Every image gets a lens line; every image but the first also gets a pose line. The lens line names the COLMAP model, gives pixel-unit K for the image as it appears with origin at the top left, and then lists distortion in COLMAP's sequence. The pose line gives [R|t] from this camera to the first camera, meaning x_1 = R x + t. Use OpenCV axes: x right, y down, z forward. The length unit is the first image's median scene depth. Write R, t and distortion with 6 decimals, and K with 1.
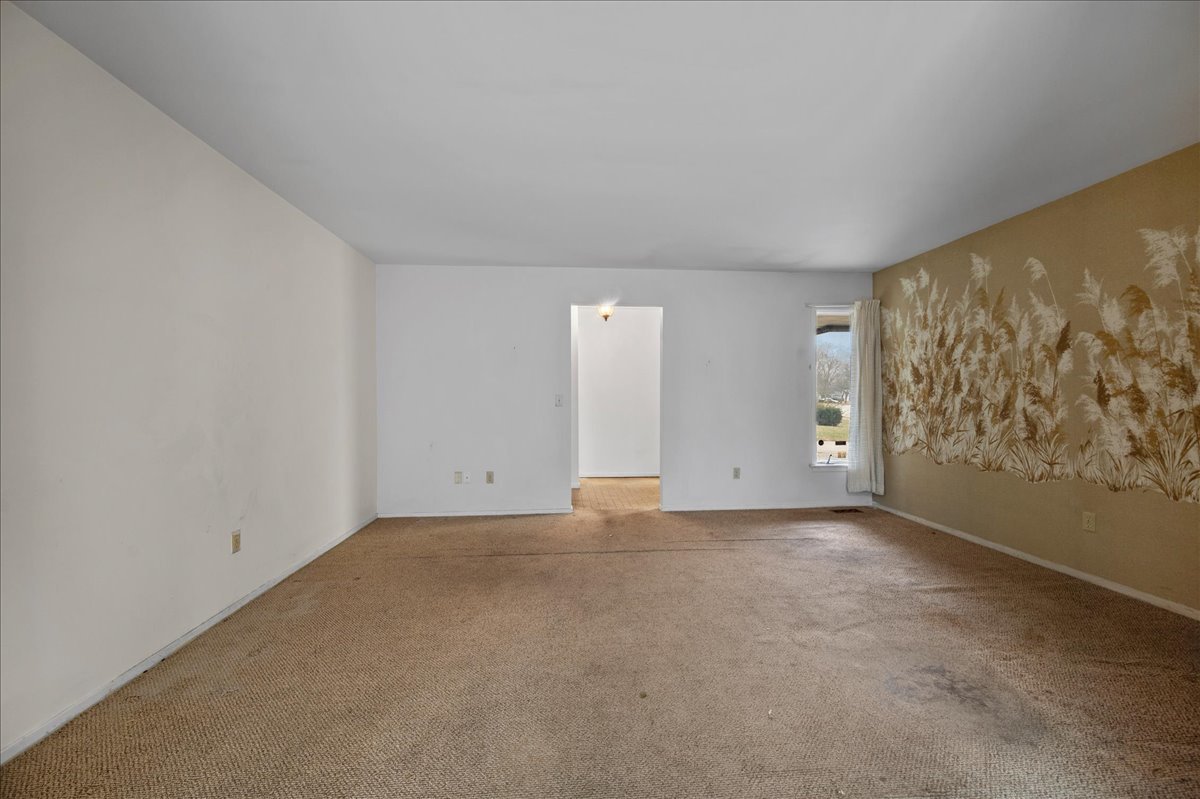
lens RADIAL K [[480.8, 0, 602.7], [0, 480.8, 396.9], [0, 0, 1]] dist [0.002322, 0.000658]
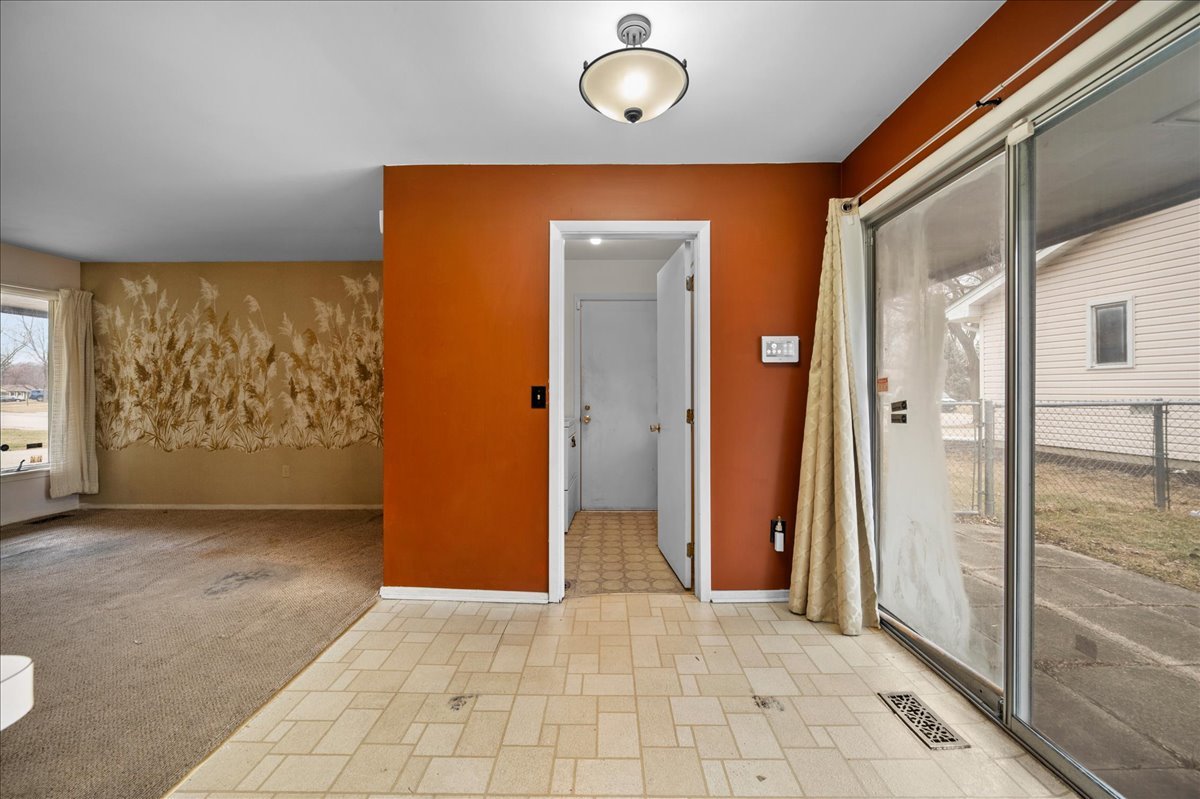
lens RADIAL K [[480.8, 0, 600.5], [0, 480.8, 395.2], [0, 0, 1]] dist [0.002322, 0.000658]
pose [[0.113487, -0.005937, 0.993522, -0.368066], [-0.001117, 0.999981, 0.006103, -0.003228], [-0.993539, -0.001802, 0.113479, -0.172627]]
